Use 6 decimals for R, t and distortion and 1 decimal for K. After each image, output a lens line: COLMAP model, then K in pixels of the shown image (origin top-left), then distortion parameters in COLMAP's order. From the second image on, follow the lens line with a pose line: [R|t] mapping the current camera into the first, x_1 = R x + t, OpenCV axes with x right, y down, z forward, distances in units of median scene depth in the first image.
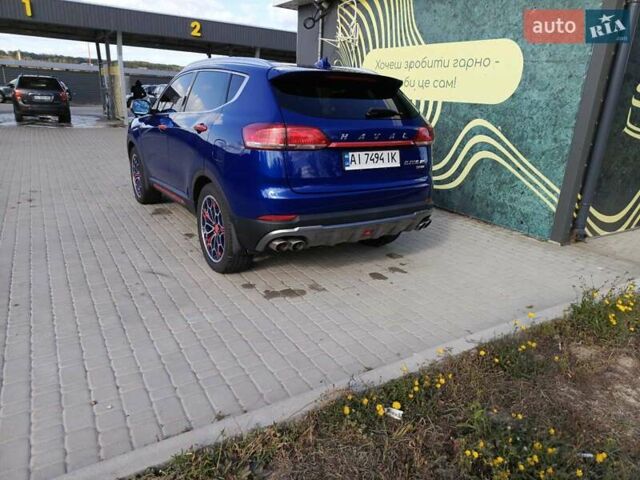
lens RADIAL K [[447.3, 0, 320.0], [0, 447.3, 240.0], [0, 0, 1]] dist [0.066365, -0.004498]
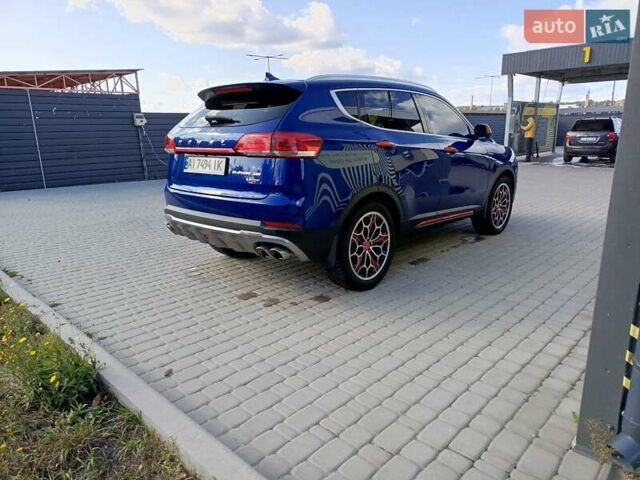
lens RADIAL K [[447.3, 0, 320.0], [0, 447.3, 240.0], [0, 0, 1]] dist [0.066365, -0.004498]
pose [[0.227983, 0.177266, -0.957393, 1.162430], [-0.273733, 0.955298, 0.111694, -0.196563], [0.934395, 0.236606, 0.266316, 0.976087]]
